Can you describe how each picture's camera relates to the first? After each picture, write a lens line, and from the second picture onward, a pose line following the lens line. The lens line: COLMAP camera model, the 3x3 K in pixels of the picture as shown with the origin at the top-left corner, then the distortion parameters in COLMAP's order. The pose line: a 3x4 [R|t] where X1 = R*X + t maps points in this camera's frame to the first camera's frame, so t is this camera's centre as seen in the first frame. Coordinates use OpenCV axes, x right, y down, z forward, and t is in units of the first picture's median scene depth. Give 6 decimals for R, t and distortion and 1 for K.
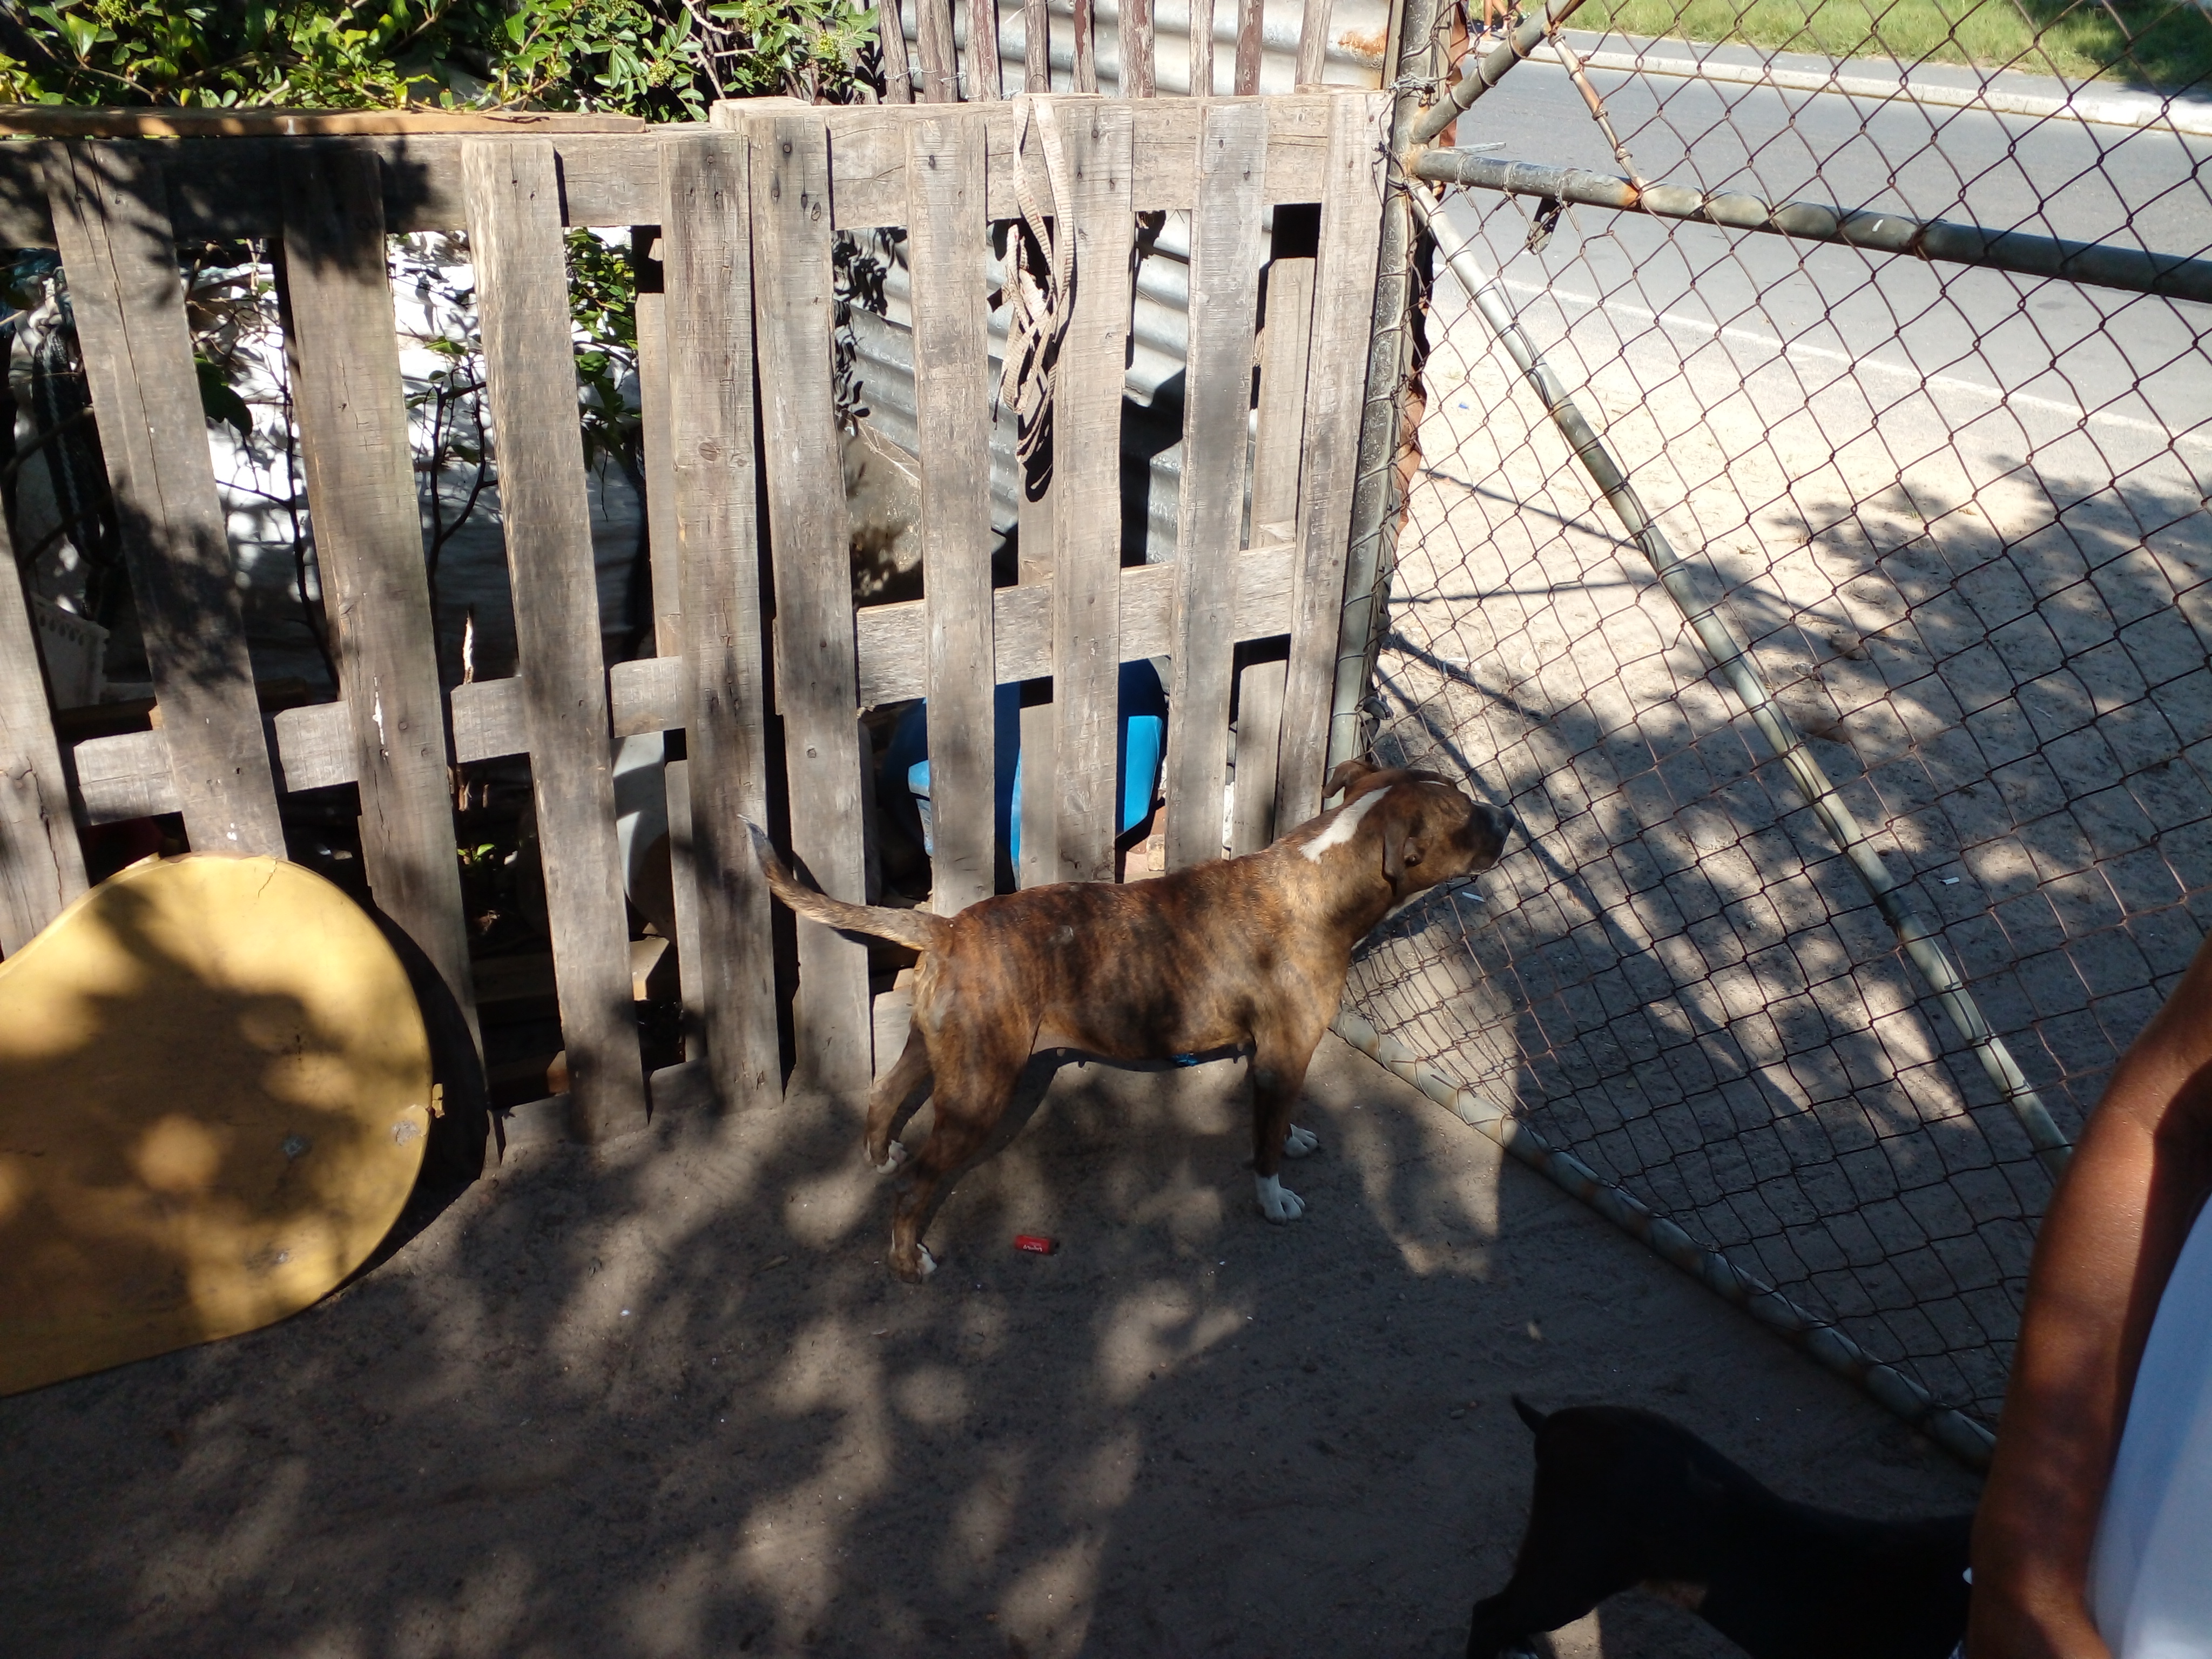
lens RADIAL K [[1742.9, 0, 1104.7], [0, 1742.9, 826.8], [0, 0, 1]] dist [0.050418, -0.117451]
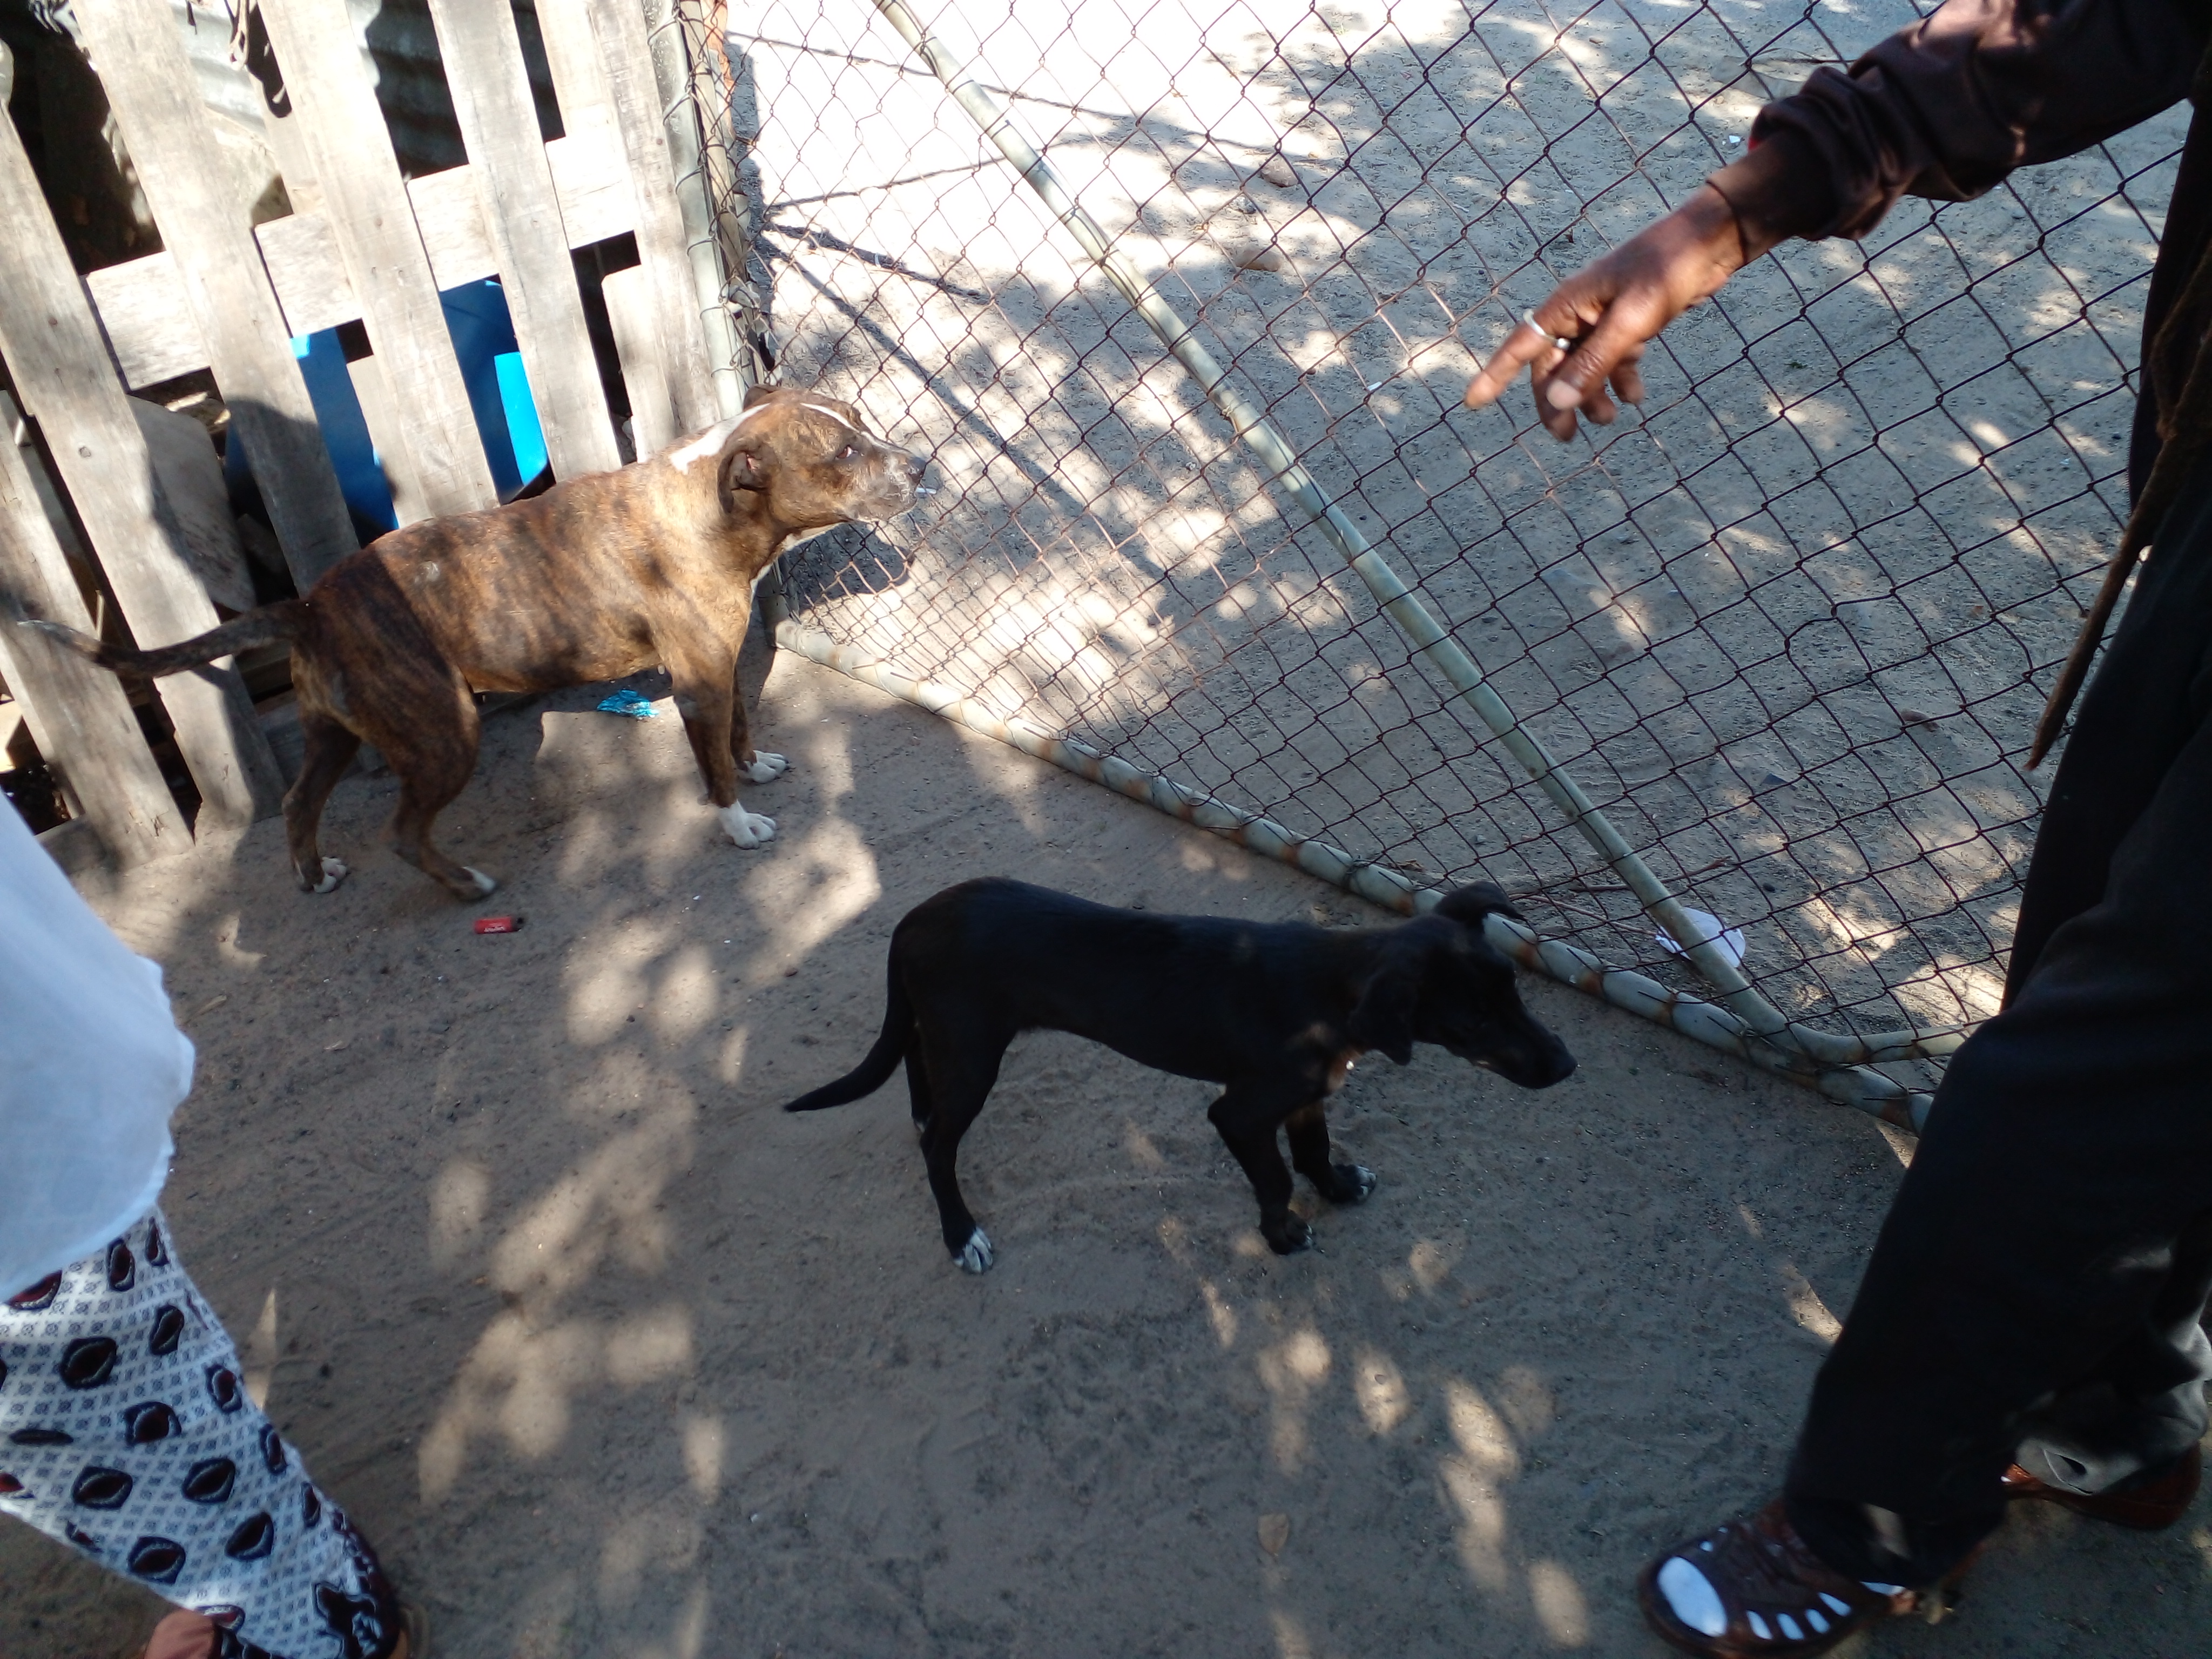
lens RADIAL K [[1743.7, 0, 1110.0], [0, 1743.7, 827.2], [0, 0, 1]] dist [0.006033, -0.030133]
pose [[0.956334, -0.226343, 0.184919, 0.107401], [0.186794, 0.959925, 0.208929, 0.046716], [-0.224798, -0.165264, 0.960288, 0.011482]]
